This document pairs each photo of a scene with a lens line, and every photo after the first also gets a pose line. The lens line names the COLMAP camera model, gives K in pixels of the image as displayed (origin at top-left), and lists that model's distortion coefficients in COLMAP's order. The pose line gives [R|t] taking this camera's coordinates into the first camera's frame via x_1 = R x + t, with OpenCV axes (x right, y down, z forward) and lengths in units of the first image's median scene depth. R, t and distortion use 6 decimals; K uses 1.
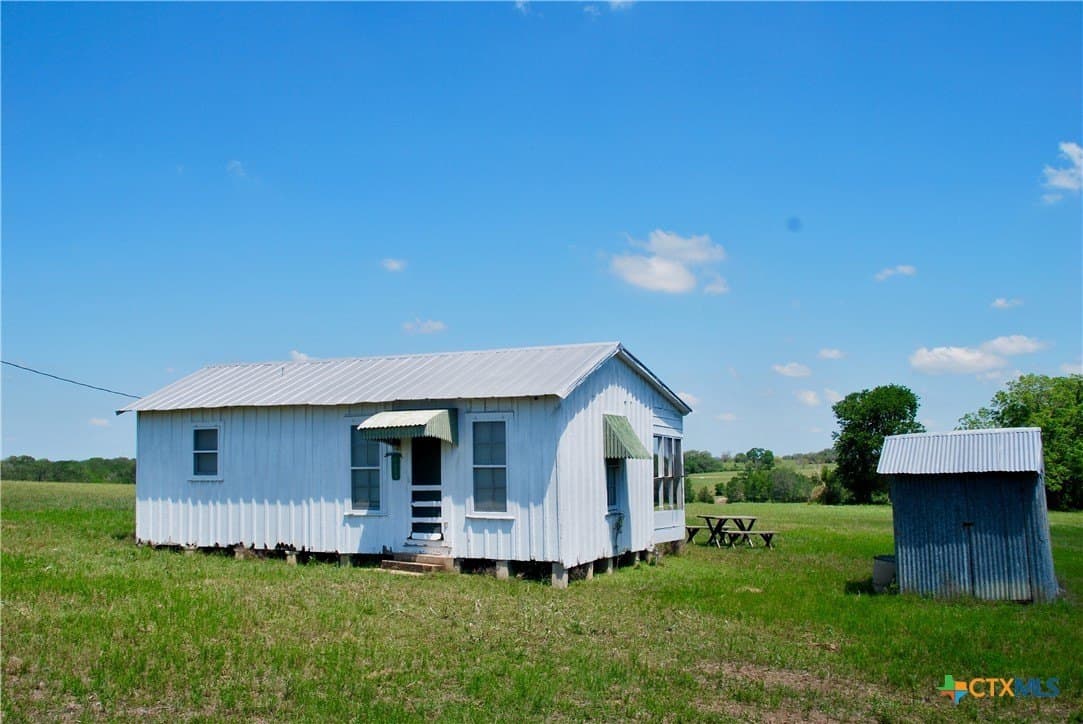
lens RADIAL K [[1017.0, 0, 534.9], [0, 1017.0, 363.6], [0, 0, 1]] dist [-0.043630, 0.000000]
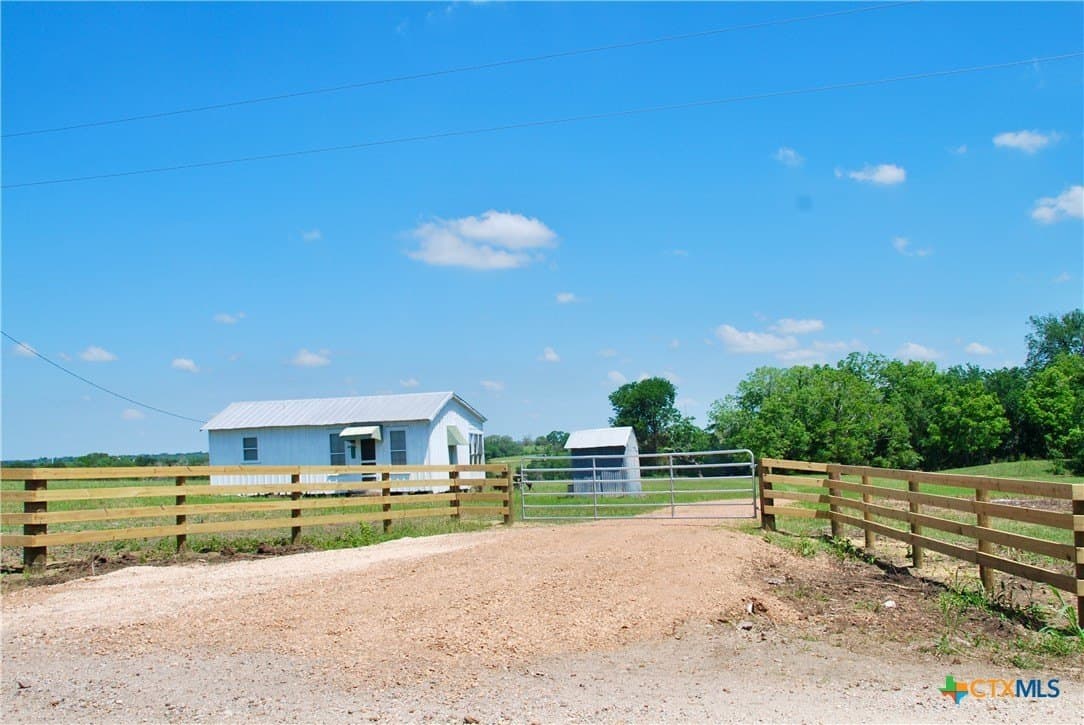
lens RADIAL K [[1017.9, 0, 549.4], [0, 1017.9, 358.3], [0, 0, 1]] dist [-0.043630, 0.000000]
pose [[0.978123, -0.016135, 0.207398, -0.159295], [0.014432, 0.999849, 0.009721, -0.106758], [-0.207524, -0.006515, 0.978208, -1.124285]]
